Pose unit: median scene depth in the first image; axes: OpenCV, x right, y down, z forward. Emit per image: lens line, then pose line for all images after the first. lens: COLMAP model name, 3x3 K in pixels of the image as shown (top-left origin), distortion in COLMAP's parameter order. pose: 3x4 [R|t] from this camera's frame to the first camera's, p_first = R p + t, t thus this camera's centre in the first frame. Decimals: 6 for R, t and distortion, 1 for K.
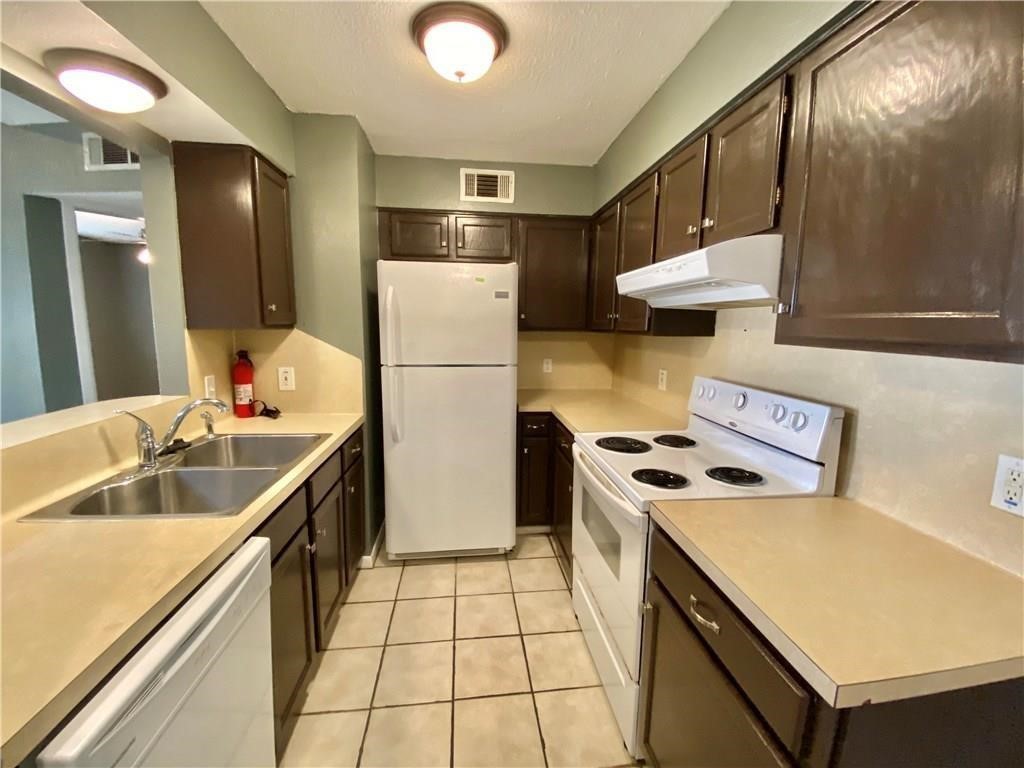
lens RADIAL K [[419.6, 0, 512.0], [0, 419.6, 384.0], [0, 0, 1]] dist [0.001075, -0.000046]
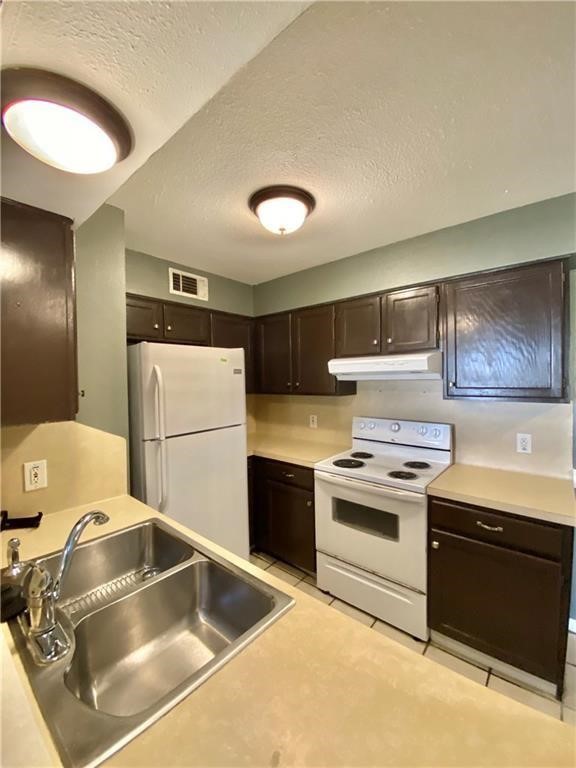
lens RADIAL K [[303.2, 0, 289.7], [0, 303.2, 380.2], [0, 0, 1]] dist [0.000904, -0.000028]
pose [[0.718942, -0.024491, 0.694639, -0.571565], [0.121104, 0.988507, -0.090489, -0.079400], [-0.684439, 0.149180, 0.713645, 0.210255]]
